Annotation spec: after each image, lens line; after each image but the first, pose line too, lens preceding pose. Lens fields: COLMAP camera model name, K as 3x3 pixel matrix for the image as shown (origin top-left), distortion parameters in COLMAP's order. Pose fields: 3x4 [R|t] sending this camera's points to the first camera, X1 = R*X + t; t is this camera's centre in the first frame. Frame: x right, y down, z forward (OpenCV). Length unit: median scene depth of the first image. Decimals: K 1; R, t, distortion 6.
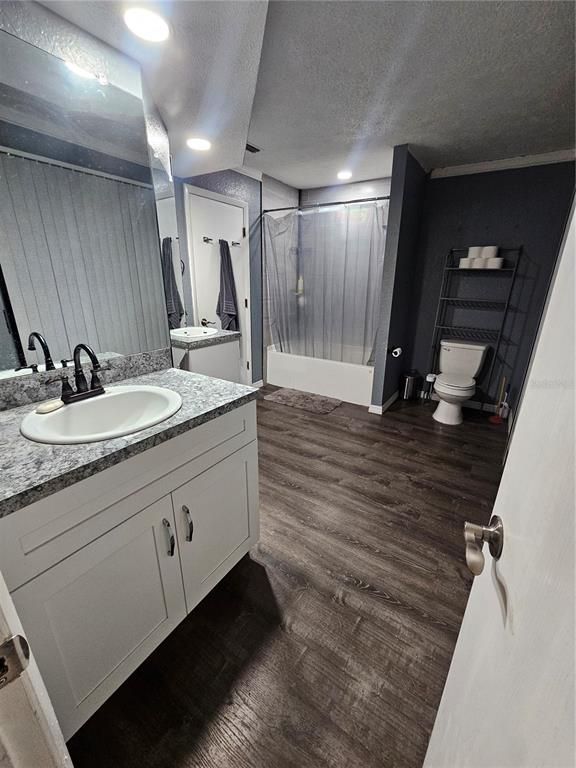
lens RADIAL K [[314.7, 0, 291.5], [0, 314.7, 384.8], [0, 0, 1]] dist [-0.002050, -0.000317]
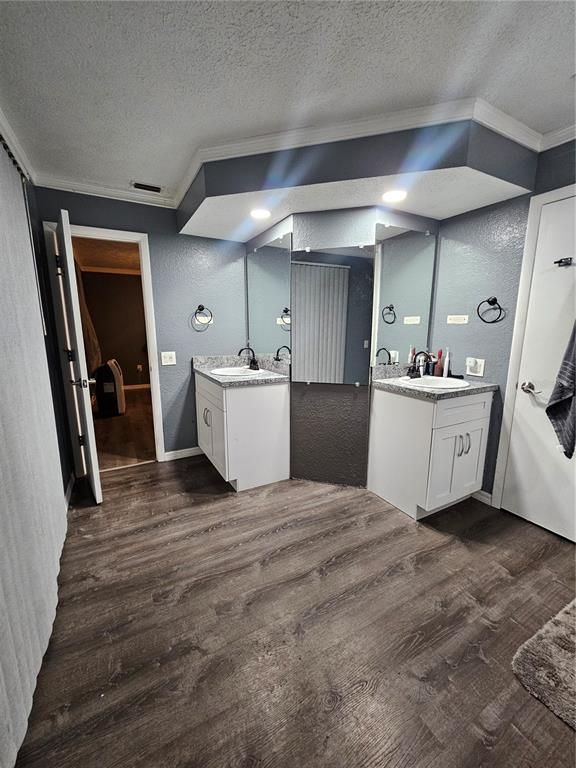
lens RADIAL K [[314.7, 0, 289.9], [0, 314.7, 385.3], [0, 0, 1]] dist [-0.002050, -0.000317]
pose [[-0.465816, 0.149249, -0.872204, 0.861450], [-0.289216, 0.905860, 0.309469, -0.428902], [0.836284, 0.396411, -0.378799, 1.374611]]
